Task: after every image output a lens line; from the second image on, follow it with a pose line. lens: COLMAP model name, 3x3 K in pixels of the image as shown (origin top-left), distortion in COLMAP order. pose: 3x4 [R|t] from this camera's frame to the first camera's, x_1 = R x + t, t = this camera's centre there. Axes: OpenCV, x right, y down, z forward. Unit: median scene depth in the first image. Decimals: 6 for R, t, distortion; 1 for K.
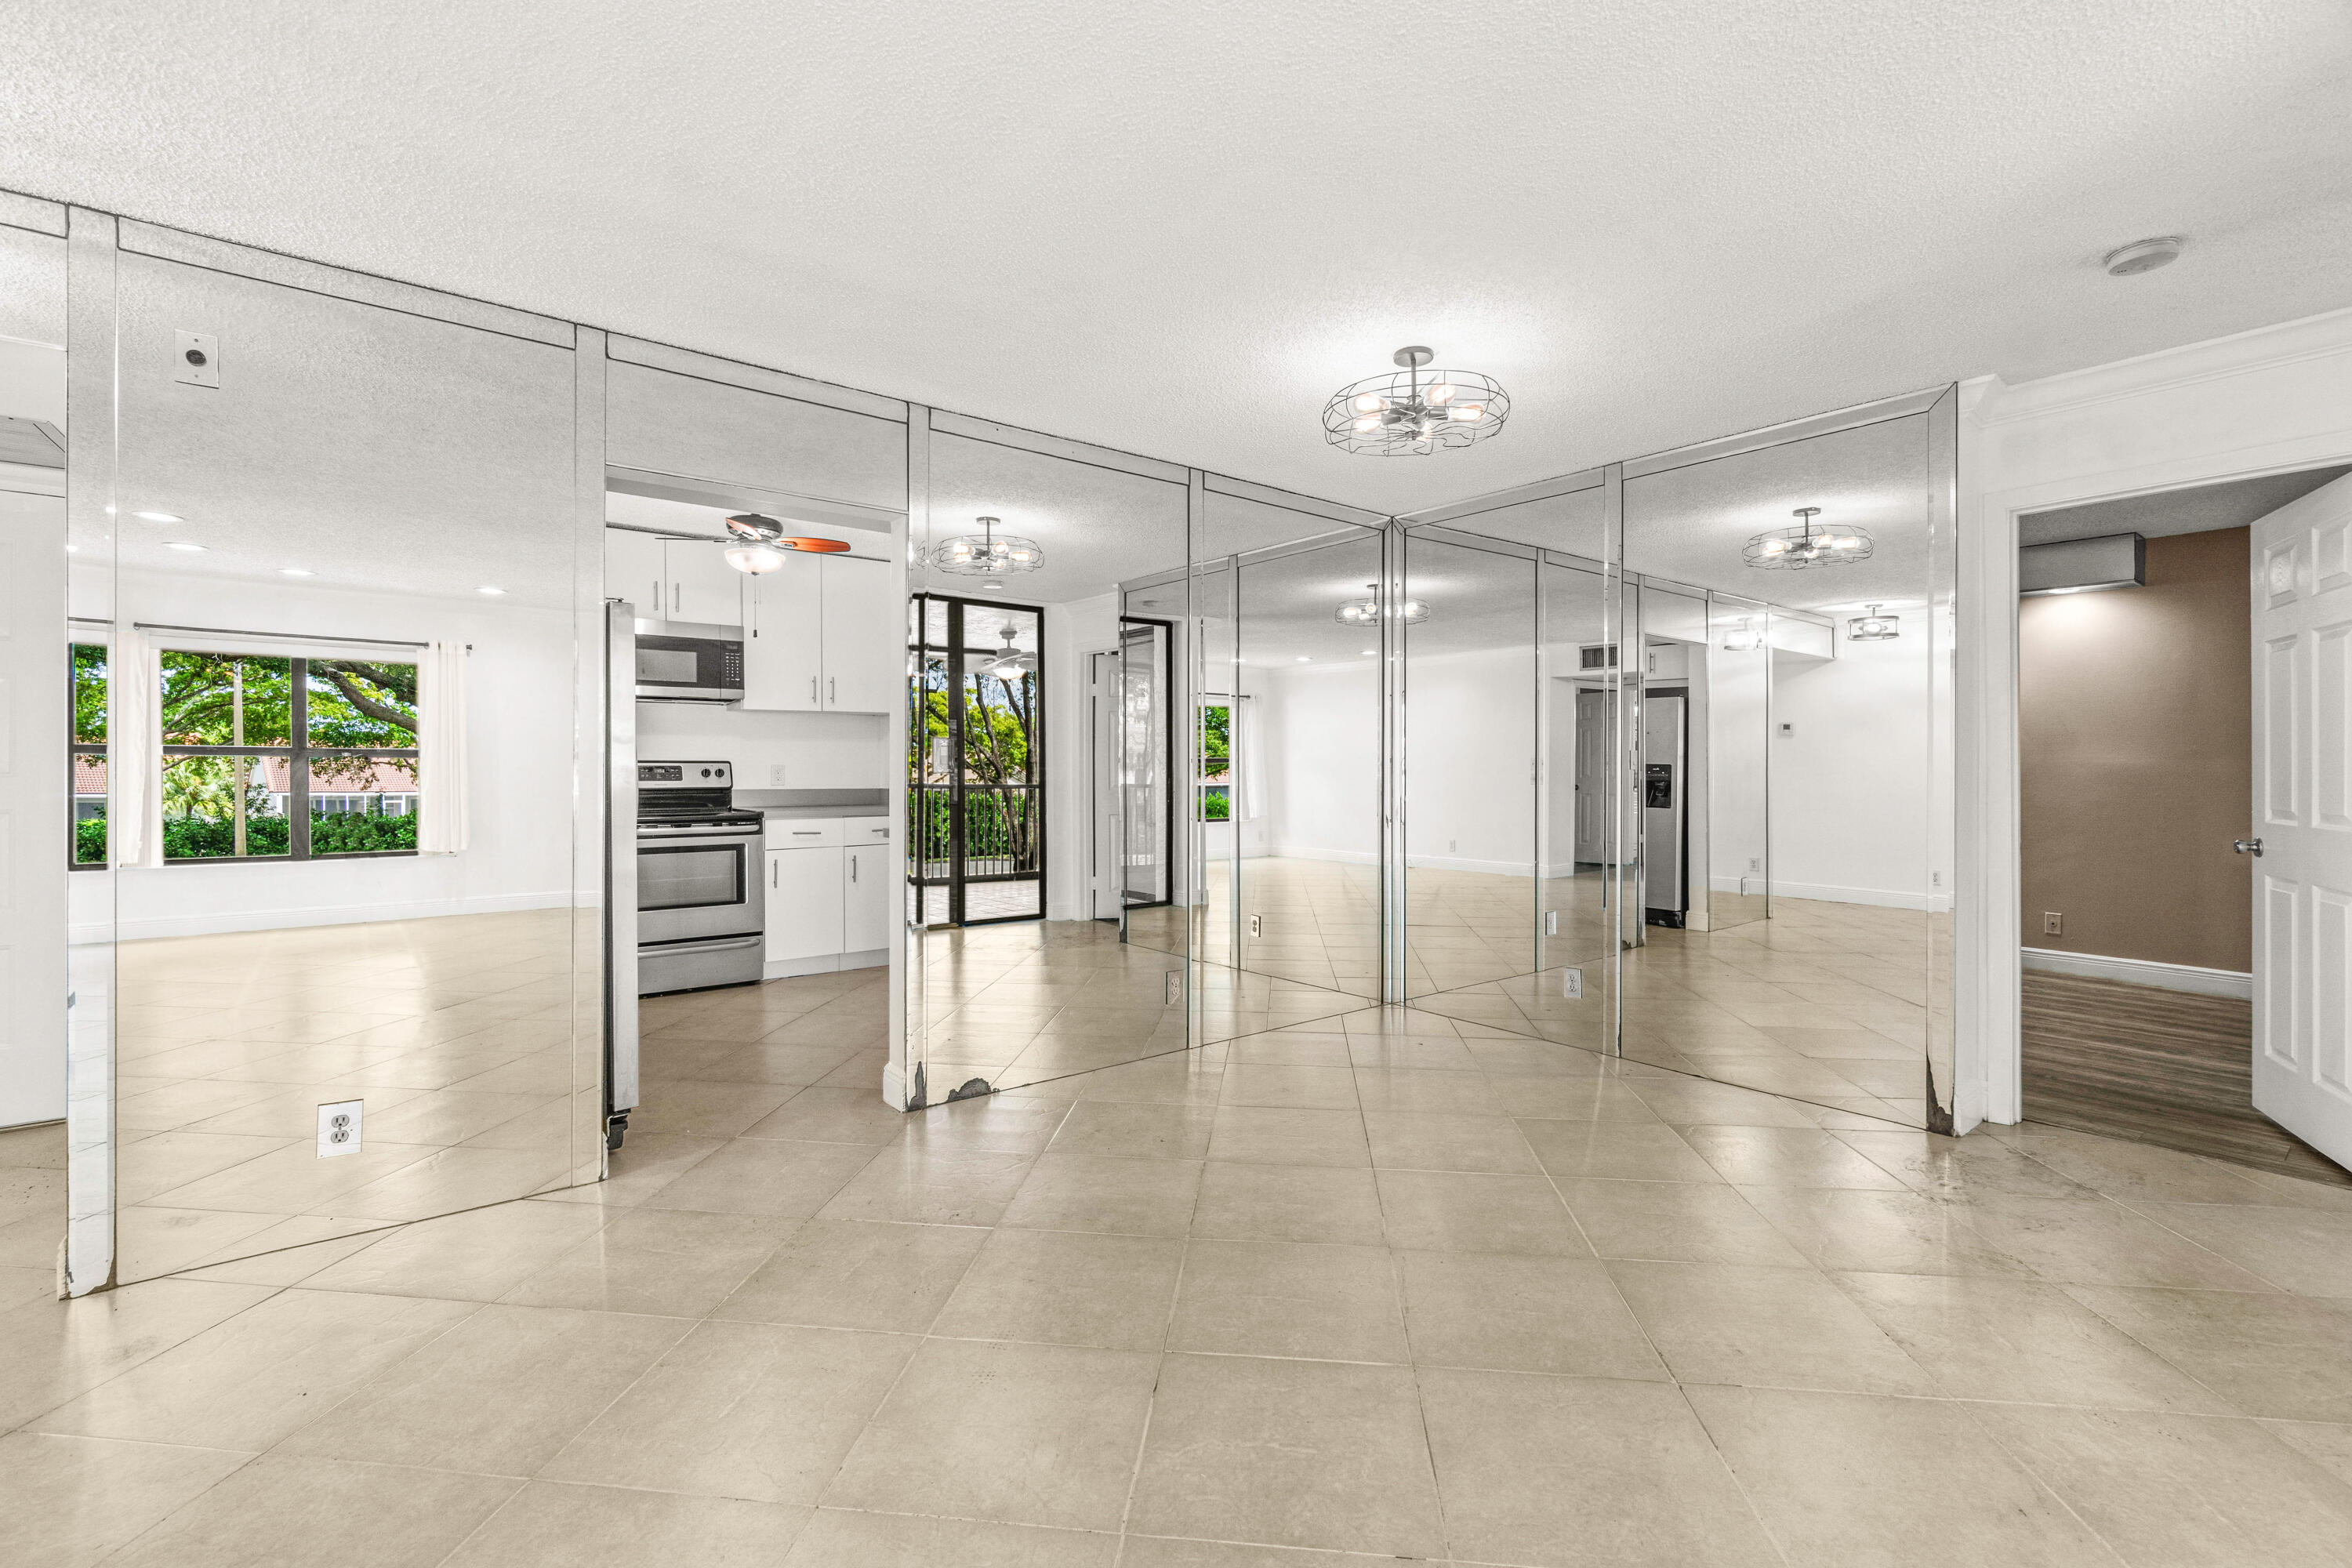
lens RADIAL K [[1025.0, 0, 1177.4], [0, 1025.0, 772.9], [0, 0, 1]] dist [-0.005583, -0.000105]
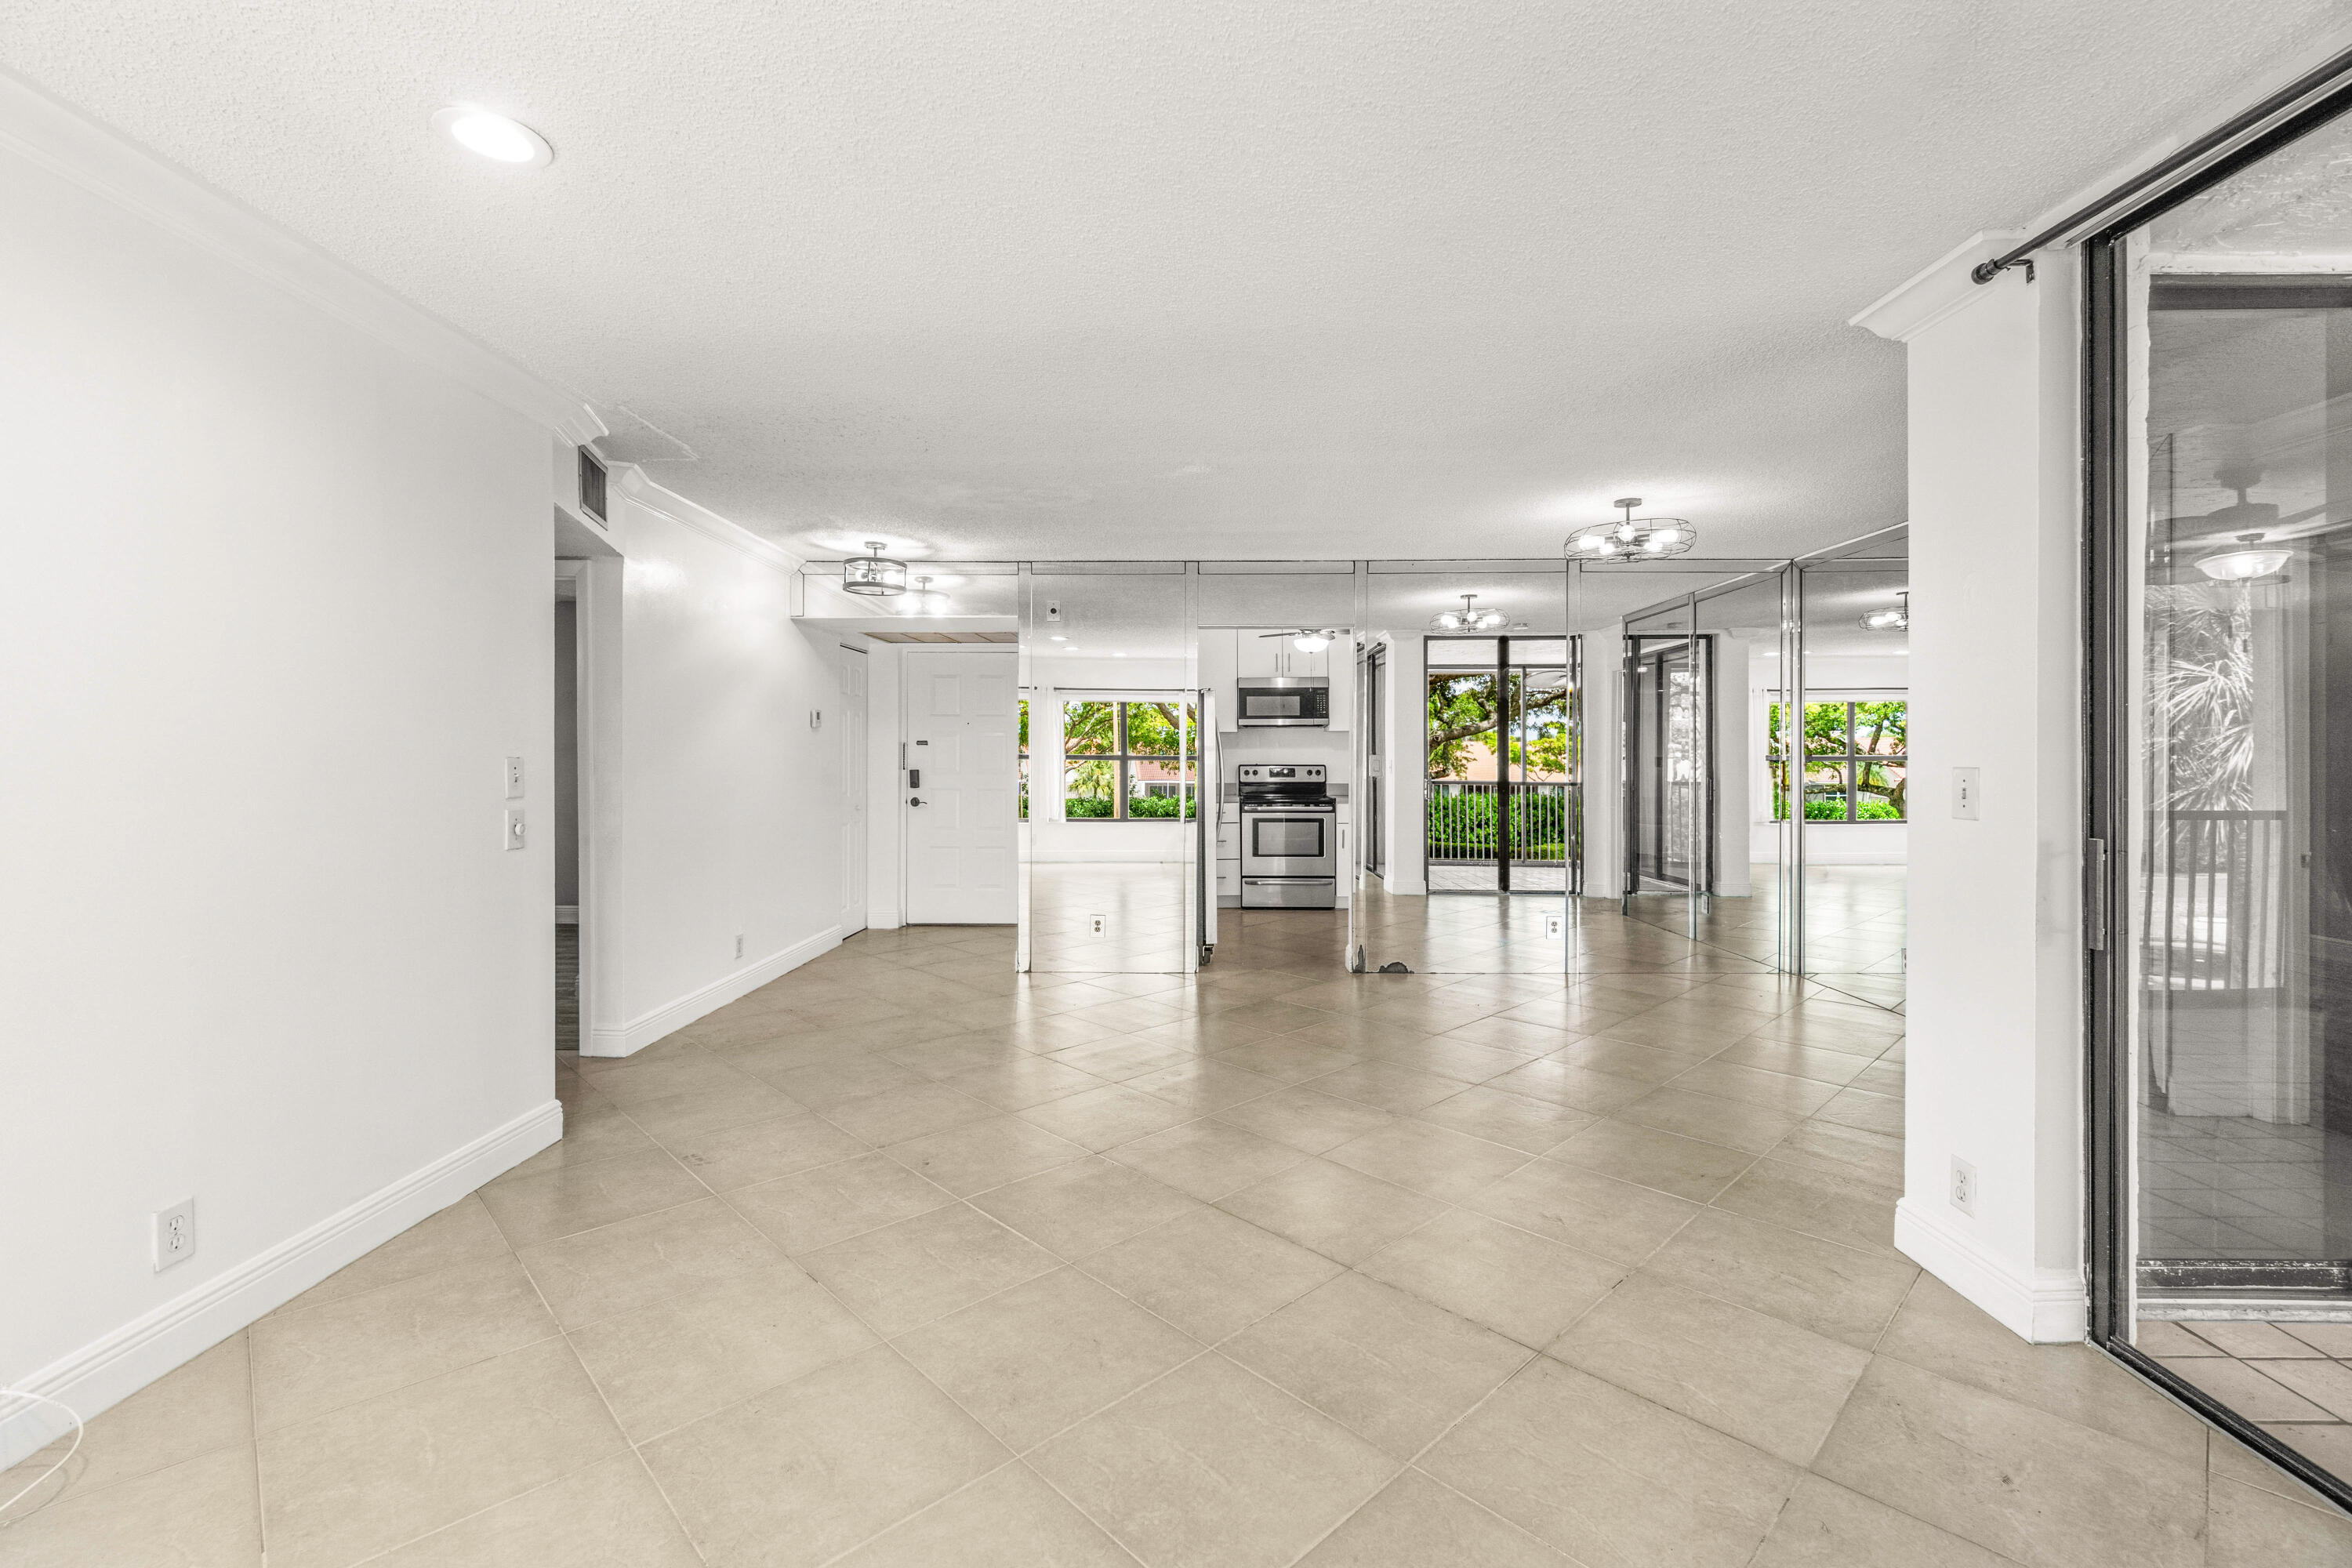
lens RADIAL K [[1025.0, 0, 1177.4], [0, 1025.0, 772.9], [0, 0, 1]] dist [-0.005583, -0.000105]
pose [[0.767893, 0.006163, -0.640548, 0.384175], [-0.001748, 0.999970, 0.007525, -0.010958], [0.640575, -0.004659, 0.767881, -0.321743]]
